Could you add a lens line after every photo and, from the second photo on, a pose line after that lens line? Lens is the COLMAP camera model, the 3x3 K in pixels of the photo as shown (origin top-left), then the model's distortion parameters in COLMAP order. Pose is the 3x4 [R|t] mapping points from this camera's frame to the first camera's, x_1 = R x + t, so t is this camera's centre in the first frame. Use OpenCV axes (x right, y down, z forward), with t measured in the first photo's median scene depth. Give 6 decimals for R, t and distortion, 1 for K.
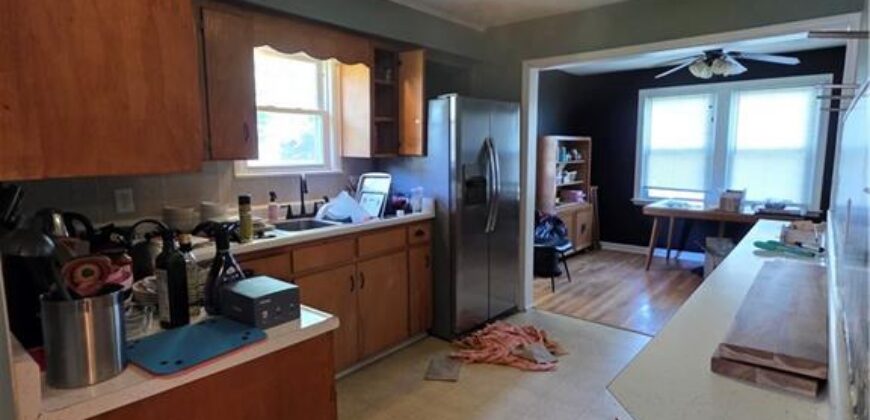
lens RADIAL K [[460.3, 0, 436.3], [0, 460.3, 208.3], [0, 0, 1]] dist [0.001226, 0.000155]
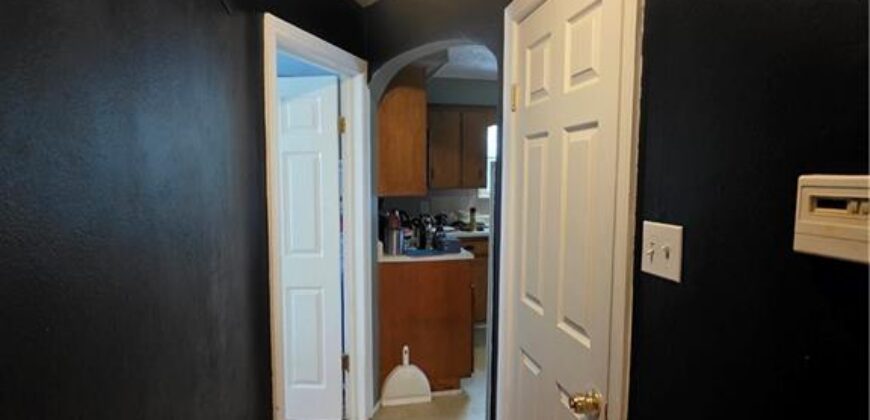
lens RADIAL K [[460.3, 0, 436.3], [0, 460.3, 208.3], [0, 0, 1]] dist [0.001226, 0.000155]
pose [[0.800453, 0.046814, -0.597565, 0.671230], [-0.078351, 0.996563, -0.026882, 0.042595], [0.594252, 0.068338, 0.801370, -0.691730]]
